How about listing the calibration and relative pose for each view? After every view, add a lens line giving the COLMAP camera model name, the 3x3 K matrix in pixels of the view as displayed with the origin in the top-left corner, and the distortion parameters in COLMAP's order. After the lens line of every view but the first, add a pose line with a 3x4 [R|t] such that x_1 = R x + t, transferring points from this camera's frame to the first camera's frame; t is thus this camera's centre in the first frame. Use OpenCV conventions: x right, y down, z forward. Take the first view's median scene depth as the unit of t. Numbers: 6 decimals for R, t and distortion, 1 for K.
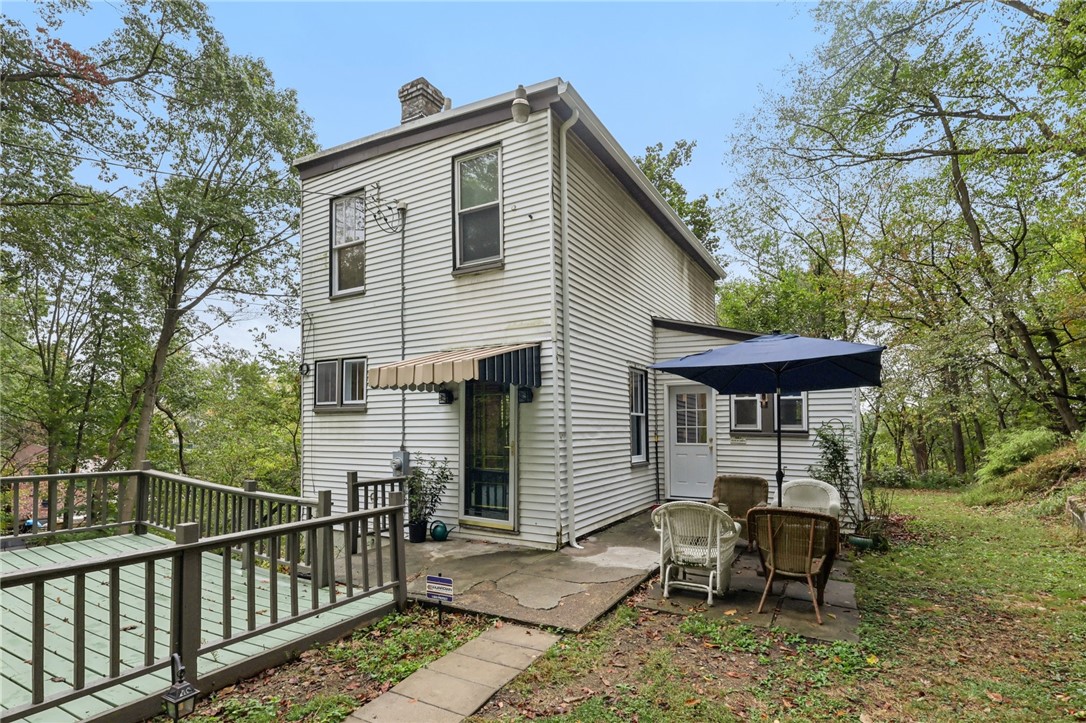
lens RADIAL K [[535.9, 0, 526.6], [0, 535.9, 421.3], [0, 0, 1]] dist [-0.006302, 0.000305]
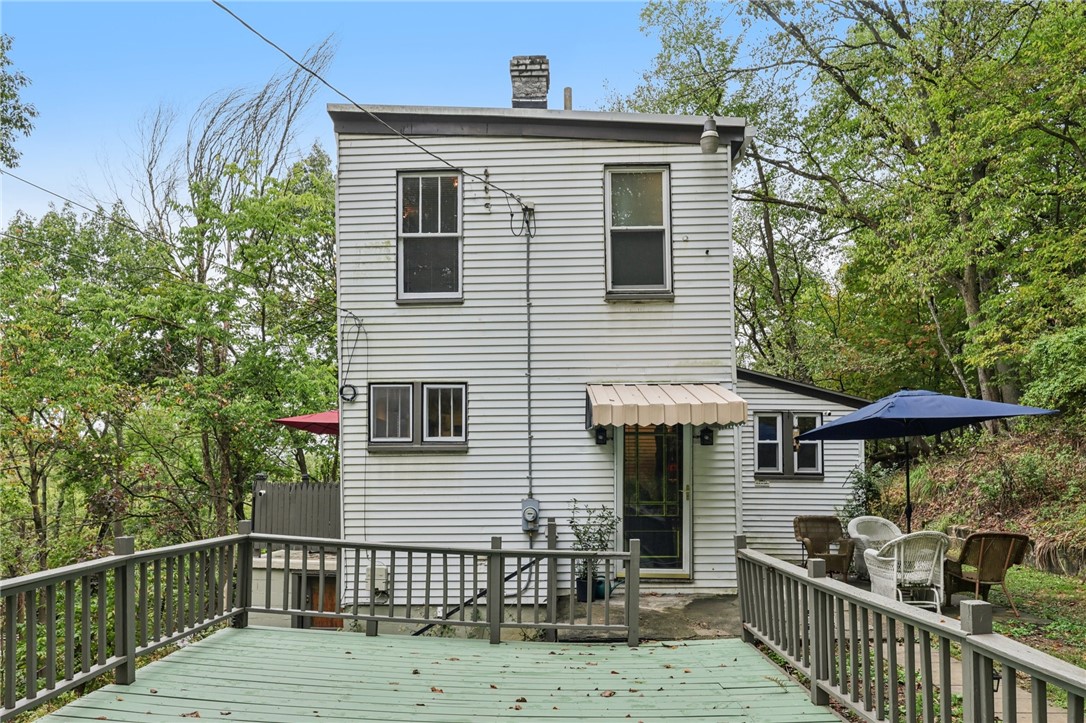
lens RADIAL K [[717.8, 0, 556.6], [0, 717.8, 466.4], [0, 0, 1]] dist [0.002505, 0.000006]
pose [[0.875726, -0.000206, 0.482809, -0.735574], [-0.001145, 0.999996, 0.002502, 0.001418], [-0.482808, -0.002744, 0.875722, -0.002840]]
